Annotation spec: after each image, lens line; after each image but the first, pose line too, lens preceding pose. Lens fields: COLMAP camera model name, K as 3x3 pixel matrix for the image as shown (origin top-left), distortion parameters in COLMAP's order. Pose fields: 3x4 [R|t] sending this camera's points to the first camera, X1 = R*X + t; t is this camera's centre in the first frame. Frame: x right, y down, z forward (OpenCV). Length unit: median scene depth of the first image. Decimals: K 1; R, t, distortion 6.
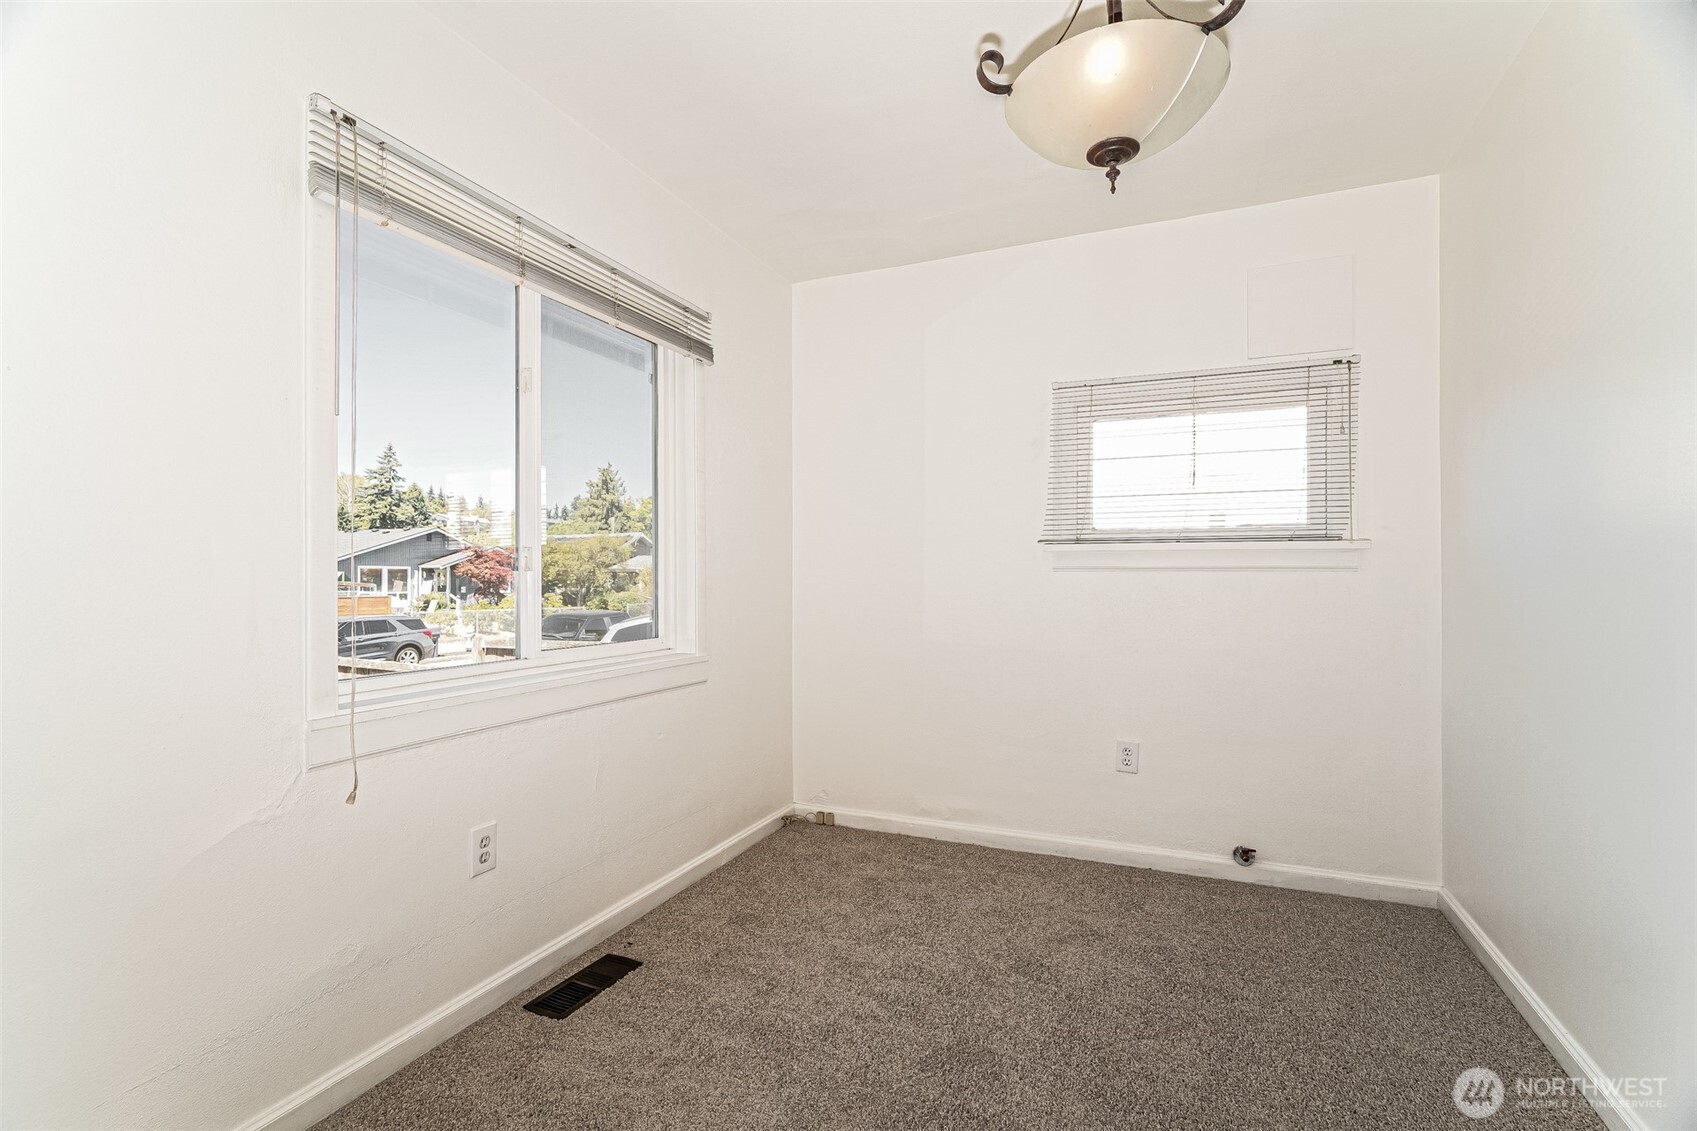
lens RADIAL K [[793.0, 0, 846.3], [0, 793.0, 567.0], [0, 0, 1]] dist [-0.002711, 0.002586]
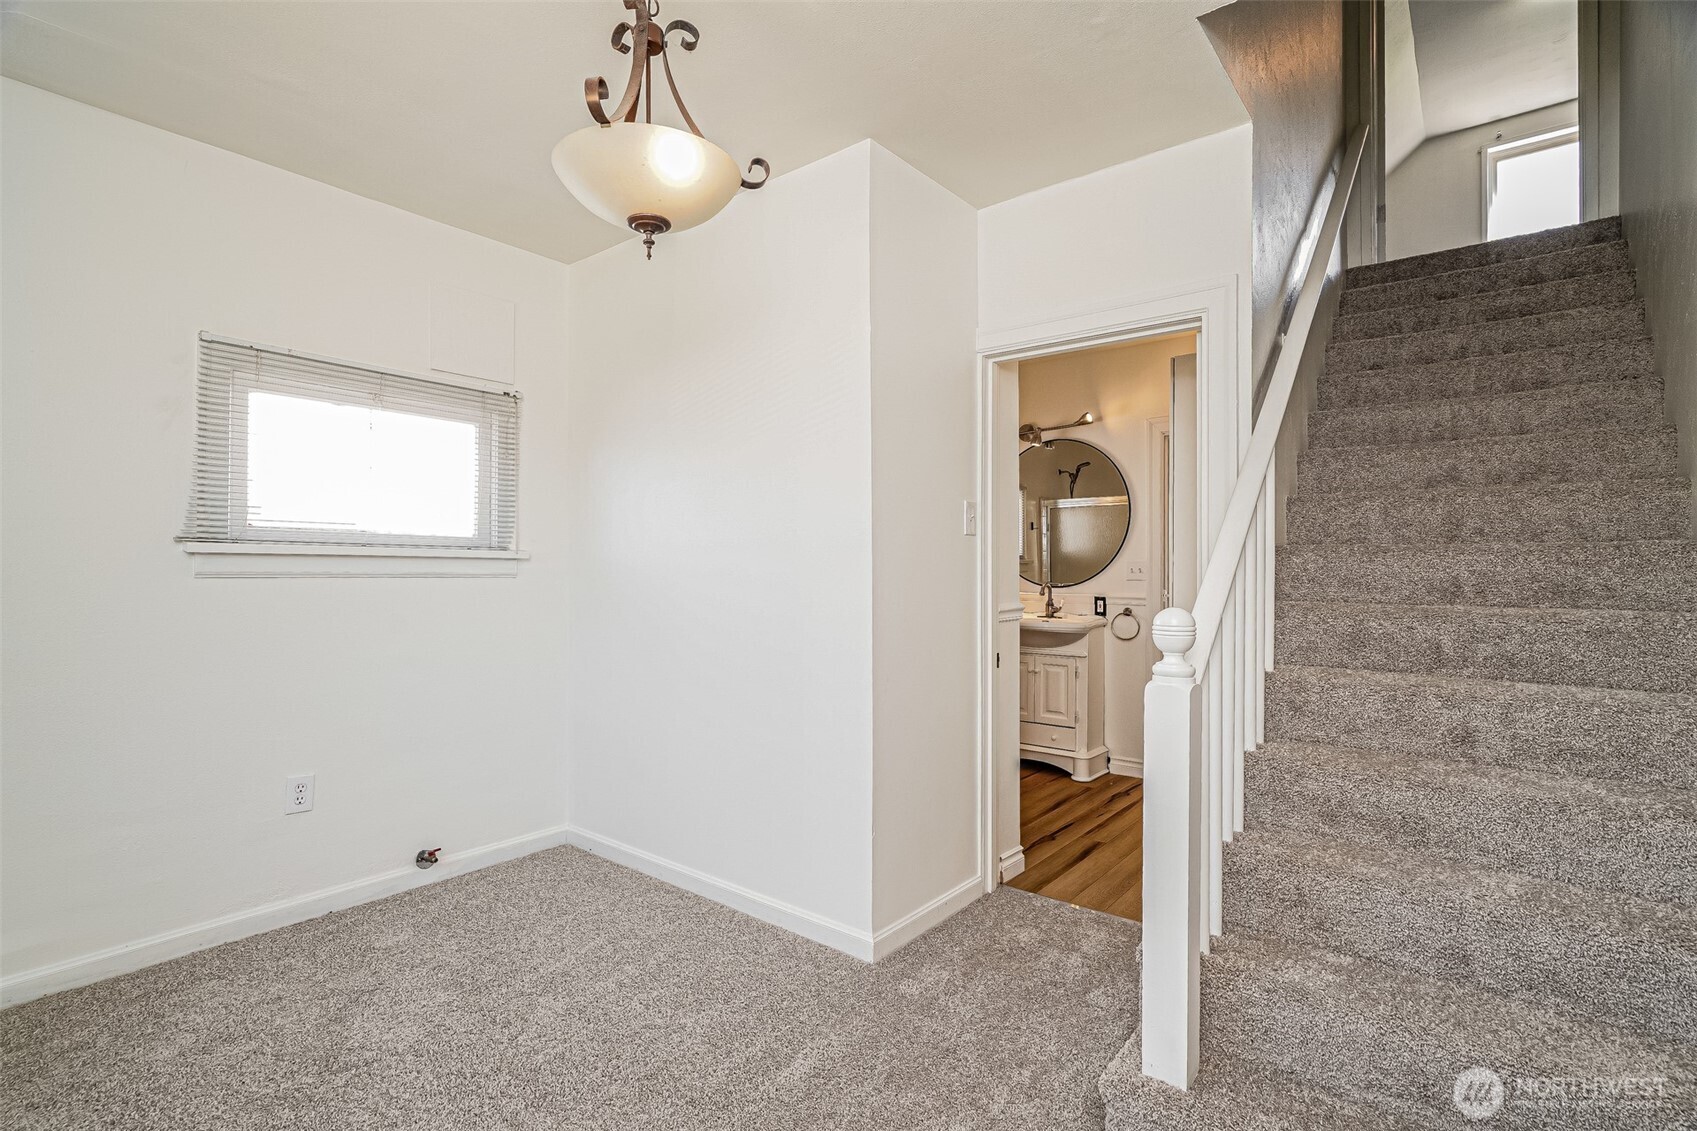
lens RADIAL K [[793.0, 0, 849.0], [0, 793.0, 569.9], [0, 0, 1]] dist [-0.002711, 0.002586]
pose [[0.267714, 0.004417, 0.963488, -0.336551], [-0.009263, 0.999955, -0.002011, -0.008368], [-0.963454, -0.008386, 0.267743, 0.213365]]
